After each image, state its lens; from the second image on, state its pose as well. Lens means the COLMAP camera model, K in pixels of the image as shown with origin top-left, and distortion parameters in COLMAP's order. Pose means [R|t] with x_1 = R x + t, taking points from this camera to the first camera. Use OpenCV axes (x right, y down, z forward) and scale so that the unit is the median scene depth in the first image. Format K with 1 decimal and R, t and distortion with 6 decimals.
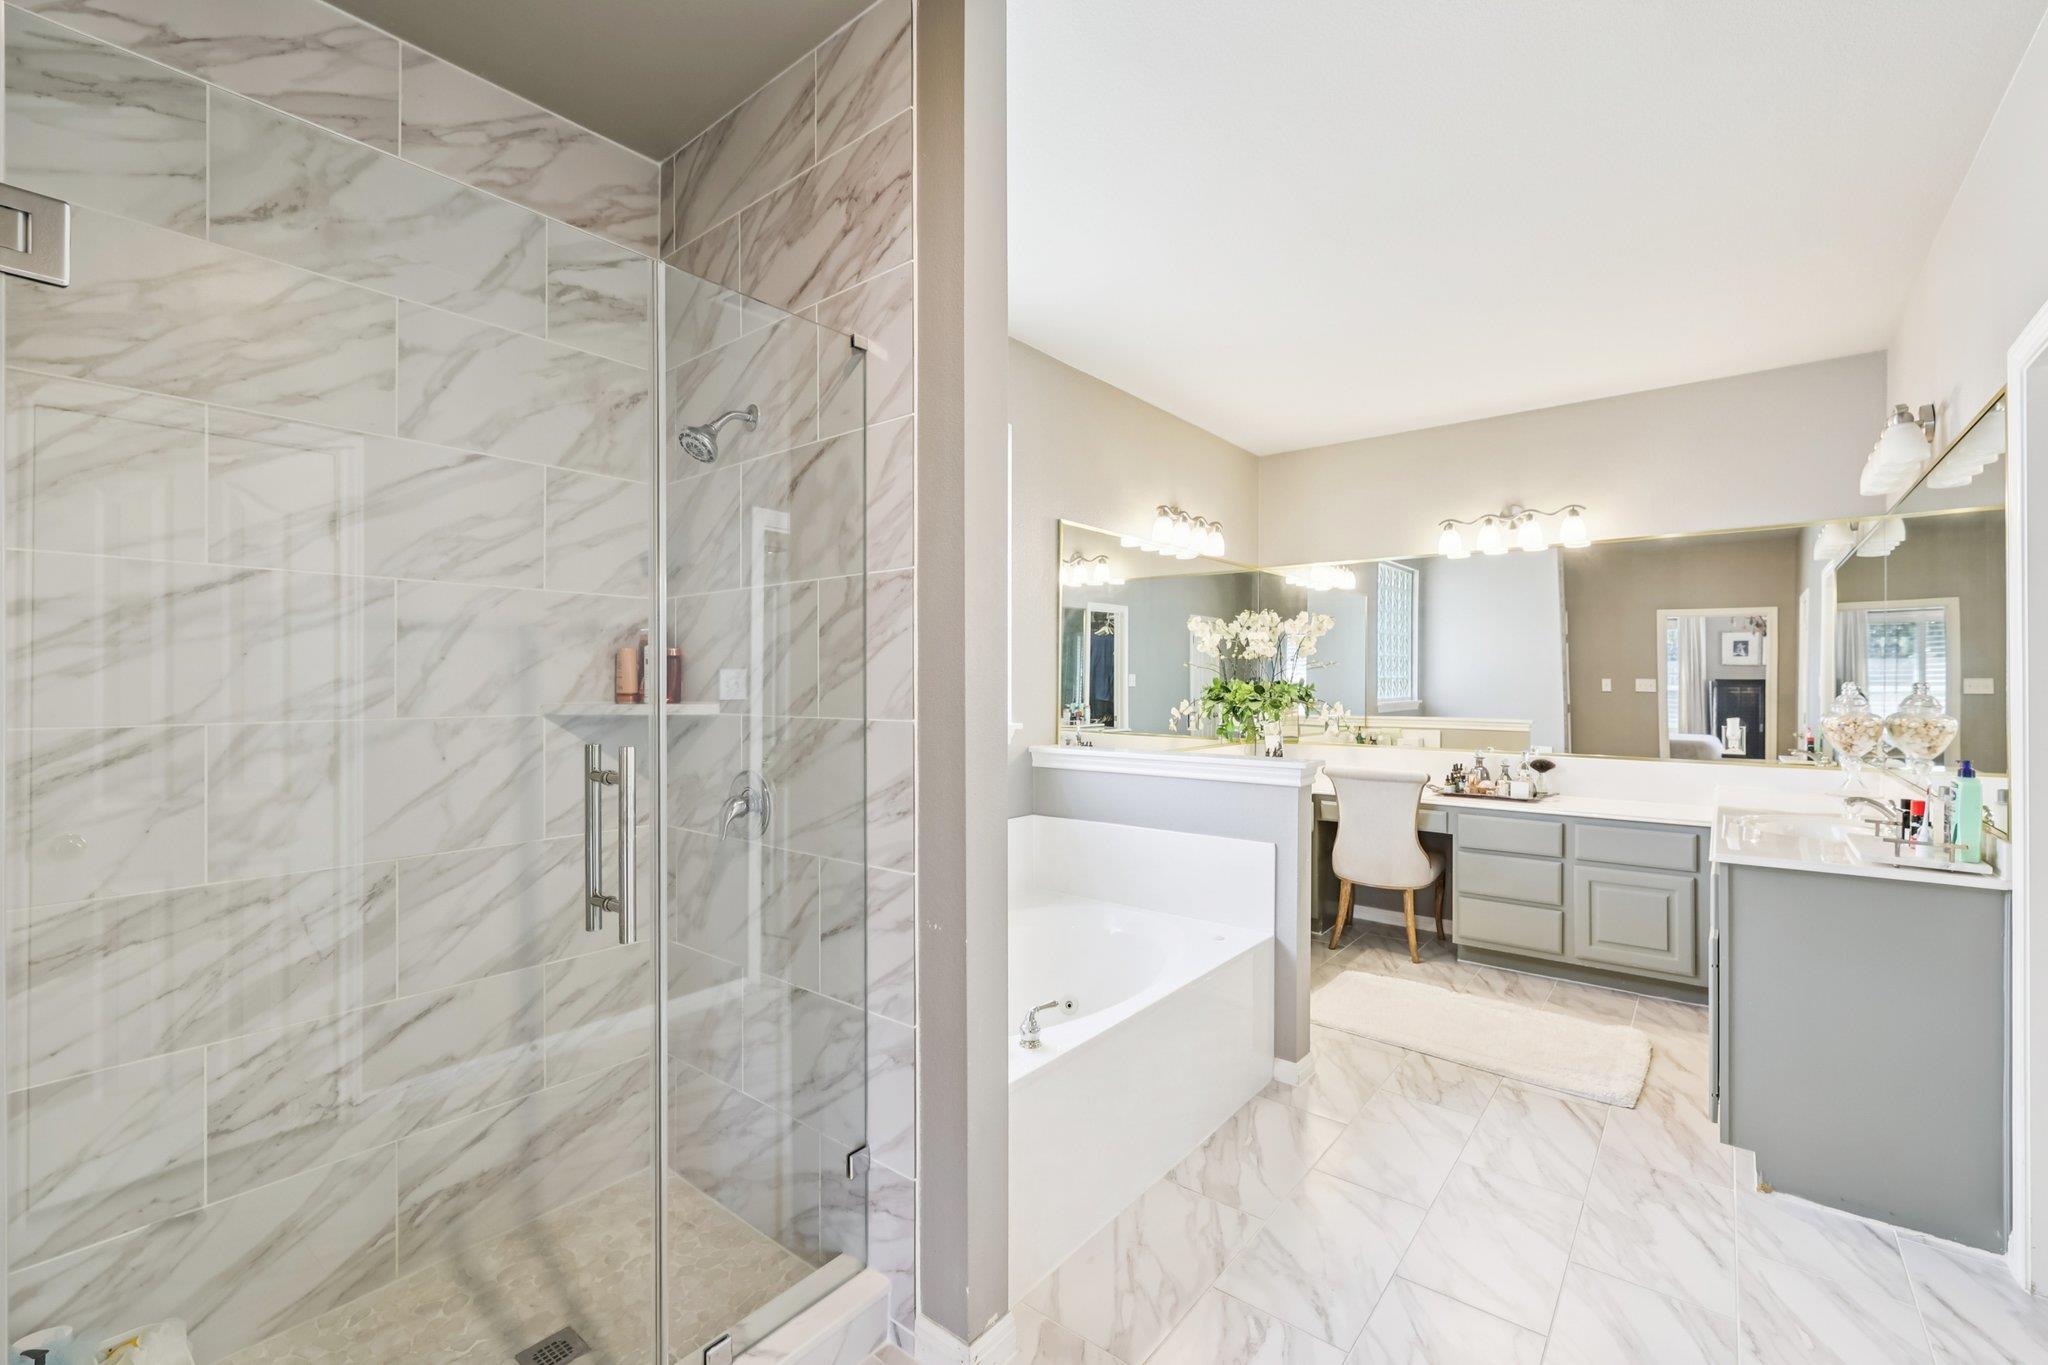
lens RADIAL K [[867.8, 0, 1021.9], [0, 867.8, 677.9], [0, 0, 1]] dist [0.000230, -0.000229]
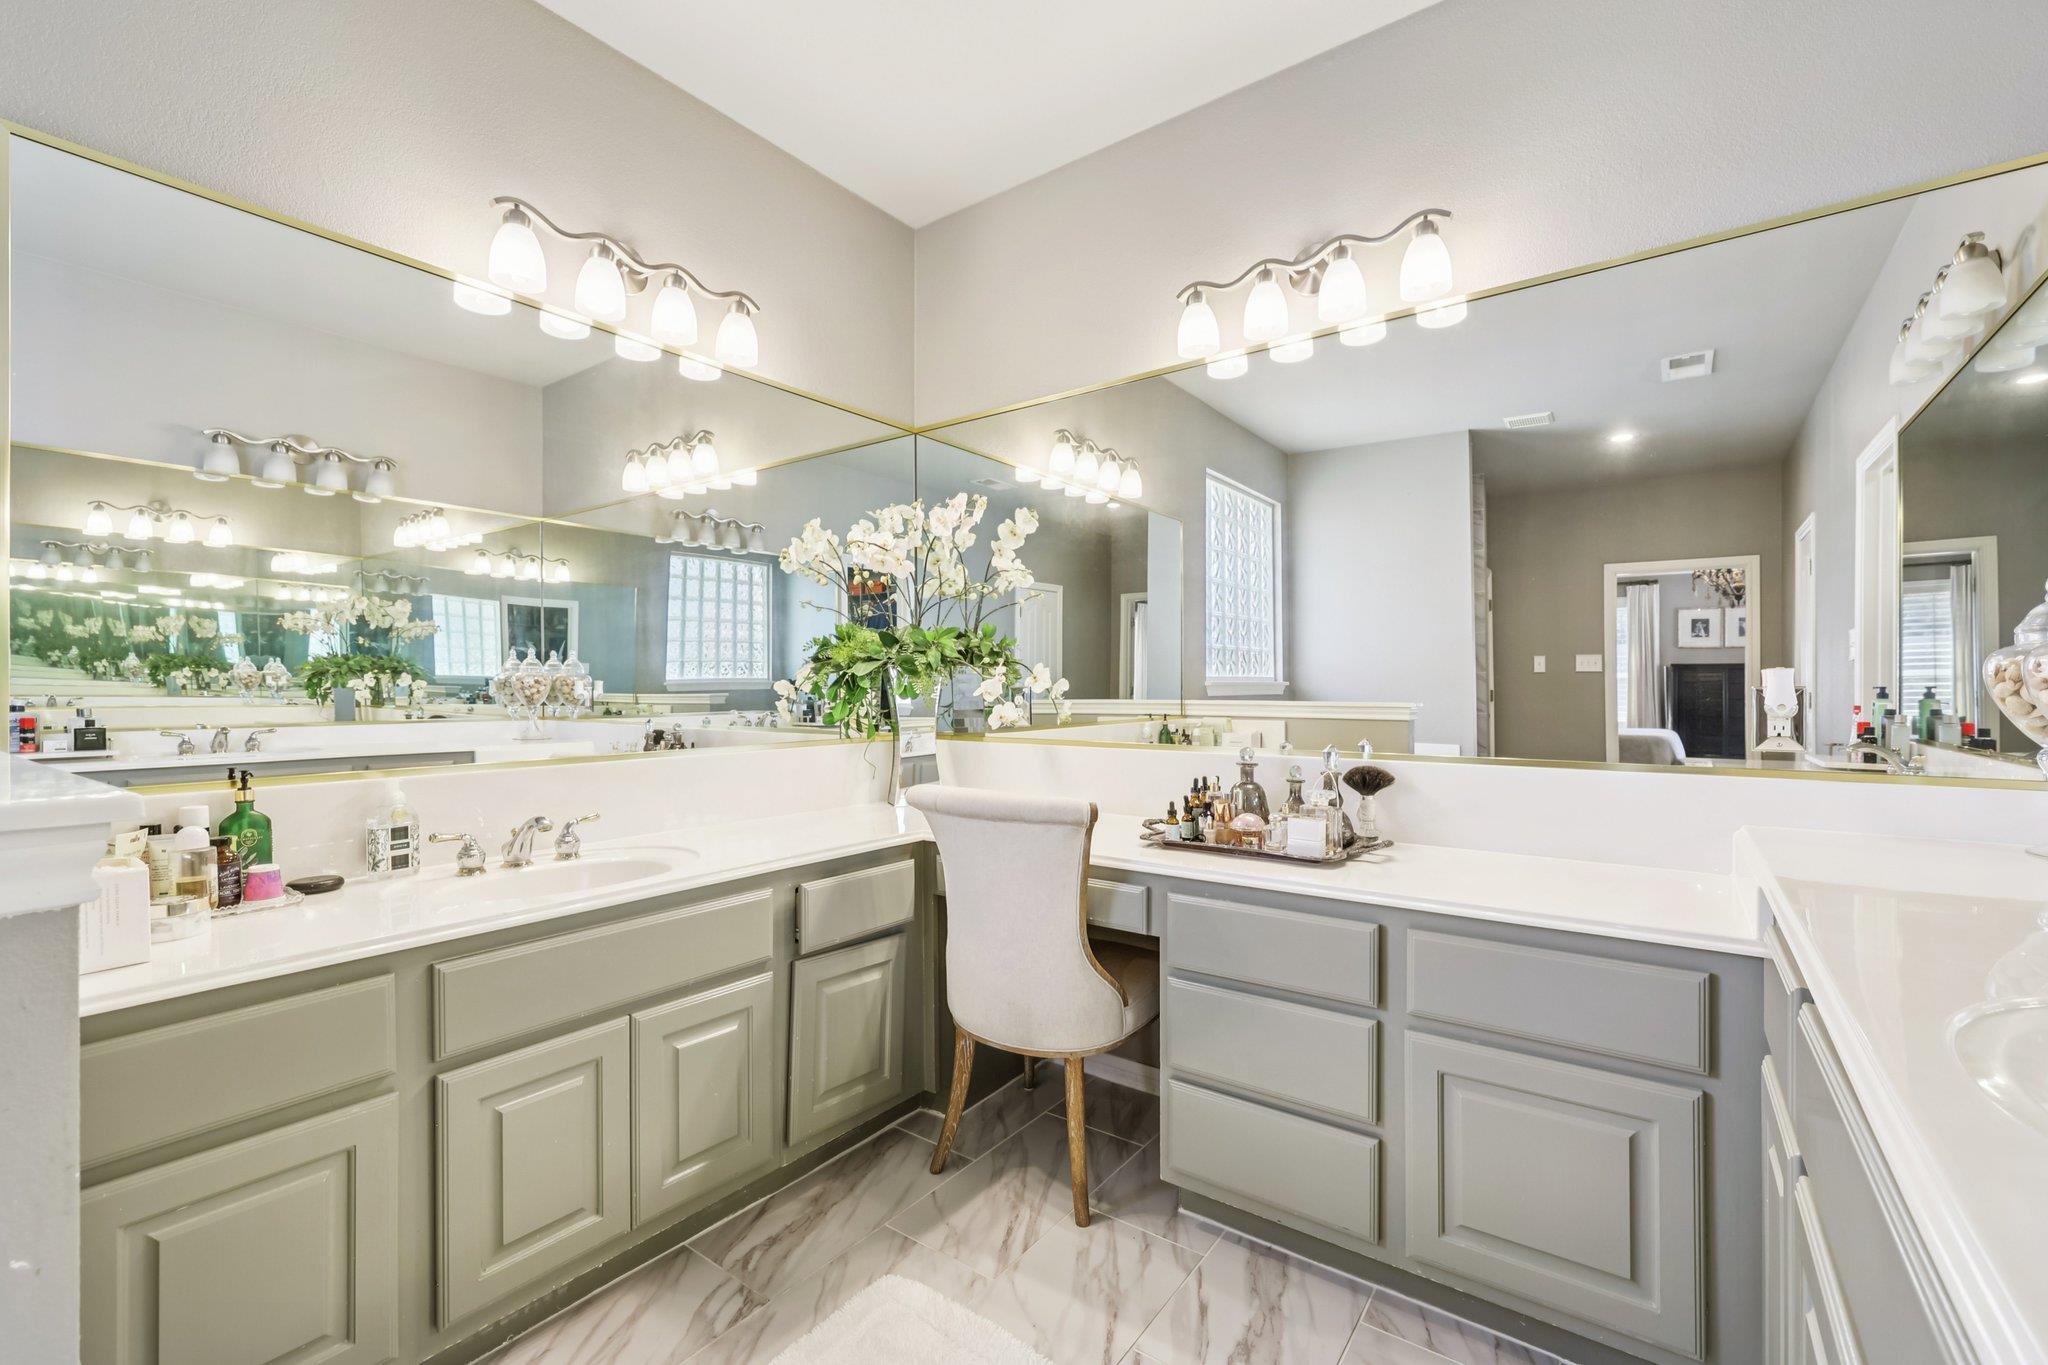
lens RADIAL K [[867.8, 0, 1027.0], [0, 867.8, 689.9], [0, 0, 1]] dist [0.000230, -0.000229]
pose [[0.998965, -0.005114, 0.045197, 0.382973], [0.004782, 0.999961, 0.007461, 0.046356], [-0.045233, -0.007237, 0.998950, 0.523155]]
